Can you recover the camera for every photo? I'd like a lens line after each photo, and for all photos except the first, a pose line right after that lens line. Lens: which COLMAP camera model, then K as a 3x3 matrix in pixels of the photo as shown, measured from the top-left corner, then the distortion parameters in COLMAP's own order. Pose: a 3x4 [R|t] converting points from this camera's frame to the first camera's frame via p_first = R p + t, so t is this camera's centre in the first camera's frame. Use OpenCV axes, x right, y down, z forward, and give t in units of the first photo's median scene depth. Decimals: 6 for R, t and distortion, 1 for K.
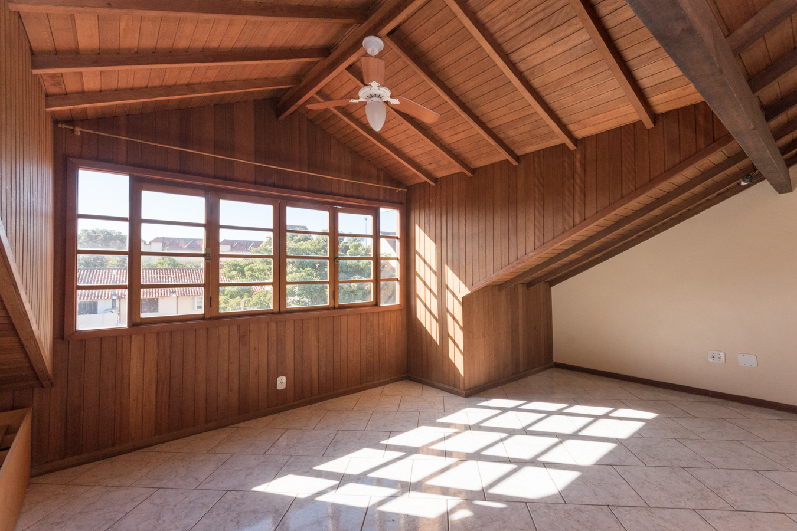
lens RADIAL K [[351.2, 0, 394.5], [0, 351.2, 268.3], [0, 0, 1]] dist [0.000584, 0.001258]
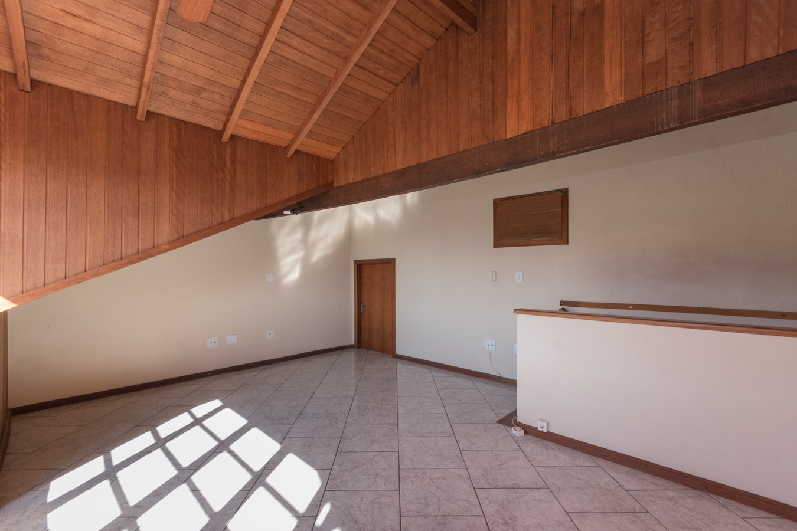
lens RADIAL K [[351.2, 0, 395.0], [0, 351.2, 270.1], [0, 0, 1]] dist [0.000584, 0.001258]
pose [[-0.083635, 0.019634, 0.996303, -0.457399], [-0.010475, 0.999733, -0.020580, 0.023893], [-0.996441, -0.012157, -0.083407, 0.591580]]
